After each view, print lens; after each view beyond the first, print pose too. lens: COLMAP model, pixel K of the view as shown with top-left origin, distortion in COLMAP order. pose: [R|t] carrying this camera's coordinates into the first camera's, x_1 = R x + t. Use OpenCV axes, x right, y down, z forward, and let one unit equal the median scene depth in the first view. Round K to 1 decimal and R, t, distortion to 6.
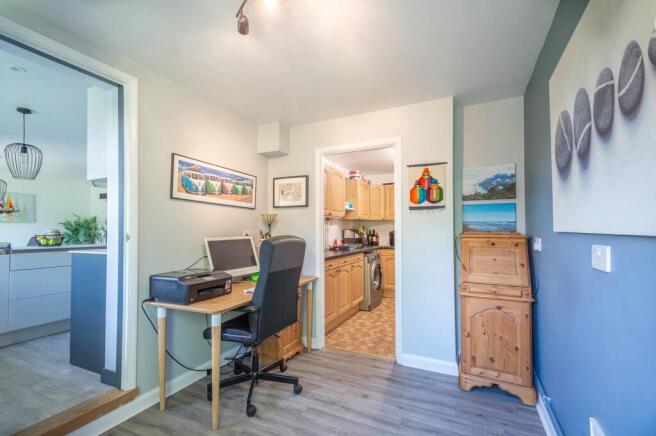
lens RADIAL K [[294.5, 0, 326.8], [0, 294.5, 224.1], [0, 0, 1]] dist [0.017650, 0.000014]
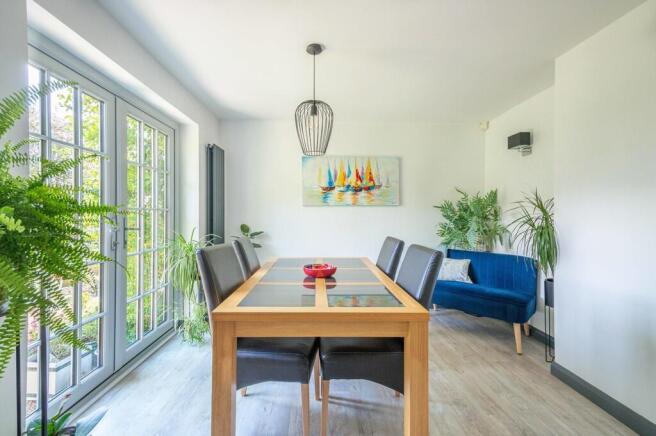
lens RADIAL K [[294.5, 0, 322.7], [0, 294.5, 215.9], [0, 0, 1]] dist [0.017650, 0.000014]
pose [[0.457577, 0.008326, -0.889131, -0.513653], [0.013411, 0.999778, 0.016264, 0.002276], [0.889069, -0.019366, 0.457364, 0.575144]]
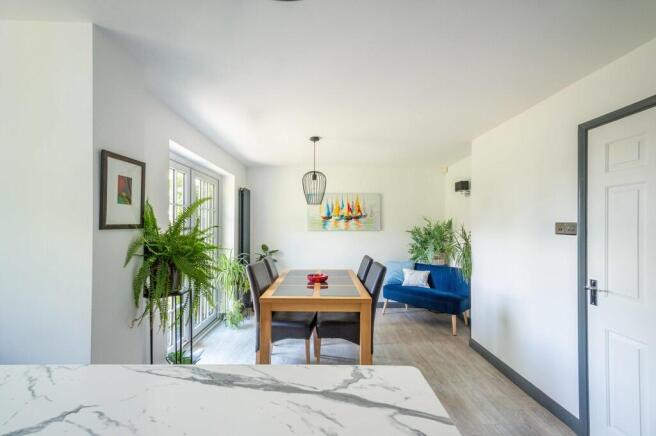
lens RADIAL K [[294.5, 0, 328.7], [0, 294.5, 222.2], [0, 0, 1]] dist [0.017650, 0.000014]
pose [[0.455138, -0.004554, -0.890409, -0.354528], [0.012019, 0.999927, 0.001030, -0.026491], [0.890340, -0.011170, 0.455160, 0.511014]]
